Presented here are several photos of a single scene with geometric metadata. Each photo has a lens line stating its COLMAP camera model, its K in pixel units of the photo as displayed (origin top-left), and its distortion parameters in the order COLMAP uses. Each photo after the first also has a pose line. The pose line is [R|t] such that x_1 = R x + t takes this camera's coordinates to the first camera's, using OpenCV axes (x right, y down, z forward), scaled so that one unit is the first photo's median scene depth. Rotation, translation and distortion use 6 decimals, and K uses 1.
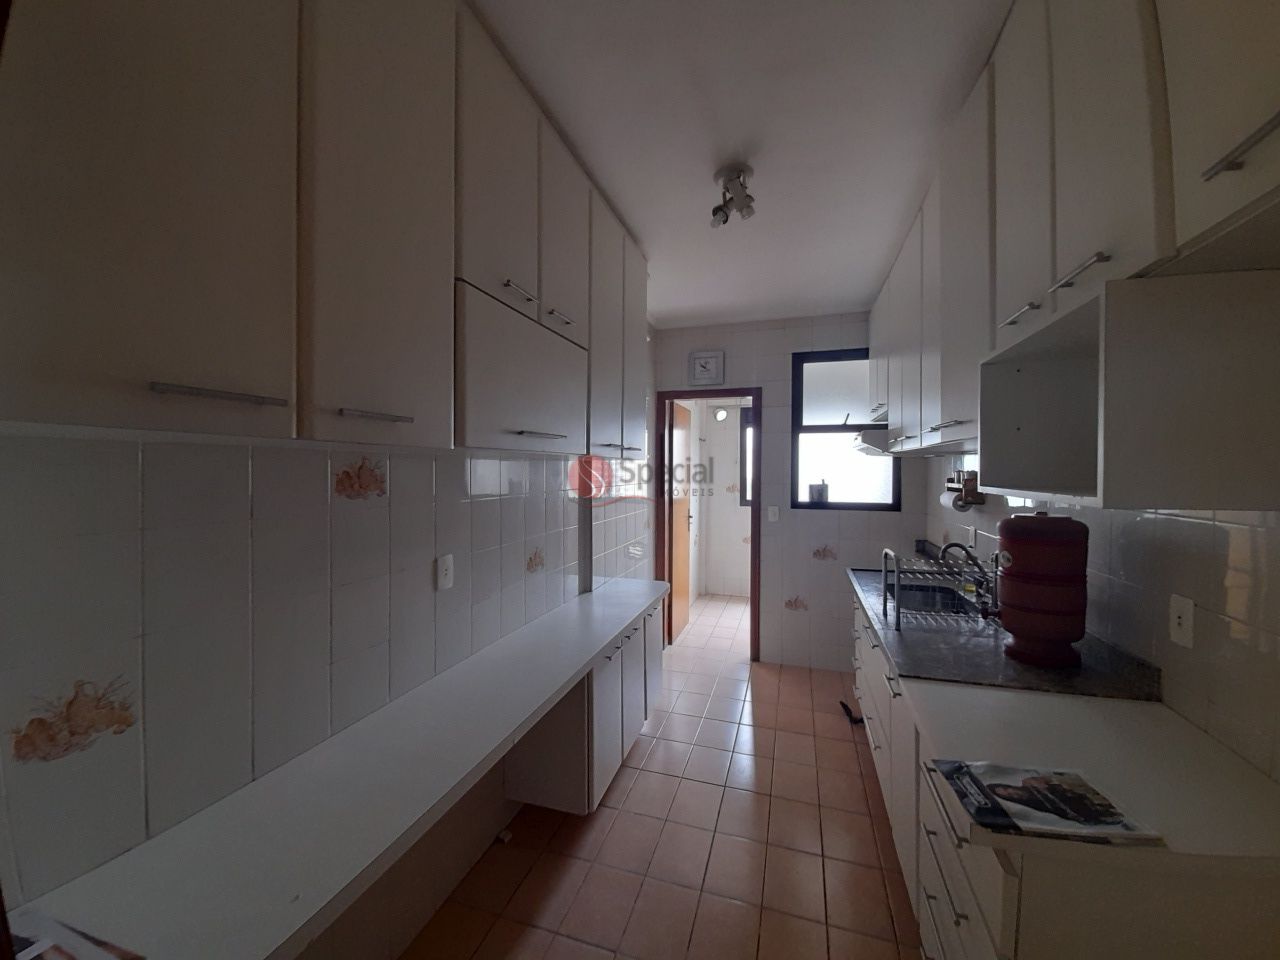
lens RADIAL K [[503.8, 0, 634.3], [0, 503.8, 479.3], [0, 0, 1]] dist [0.013857, -0.018378]
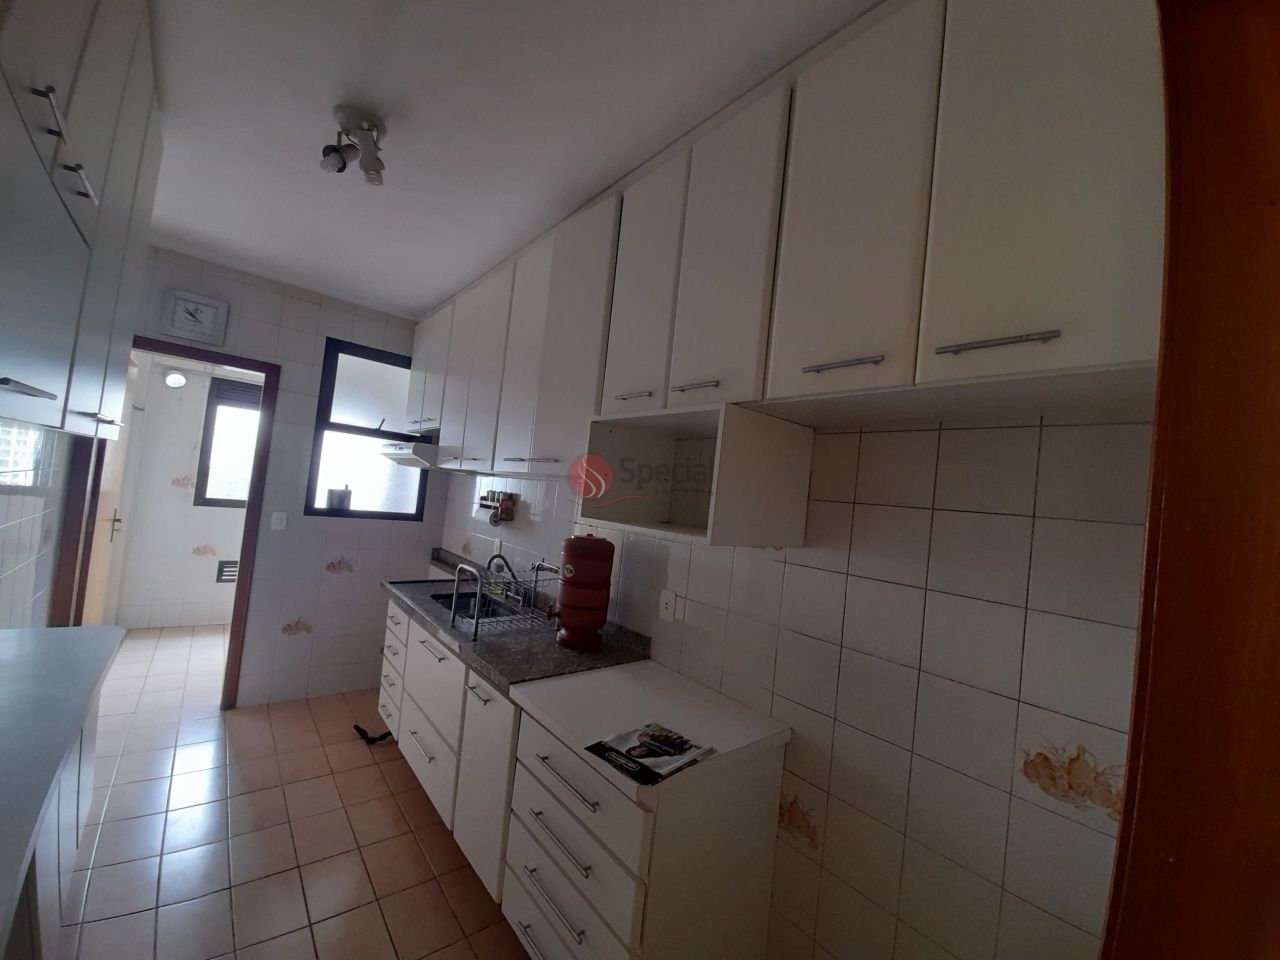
lens RADIAL K [[507.9, 0, 615.4], [0, 507.9, 482.7], [0, 0, 1]] dist [-0.000009, 0.000033]
pose [[0.528979, 0.076757, 0.845156, -0.203087], [-0.087473, 0.995528, -0.035665, -0.018599], [-0.844115, -0.055063, 0.533328, 0.145464]]
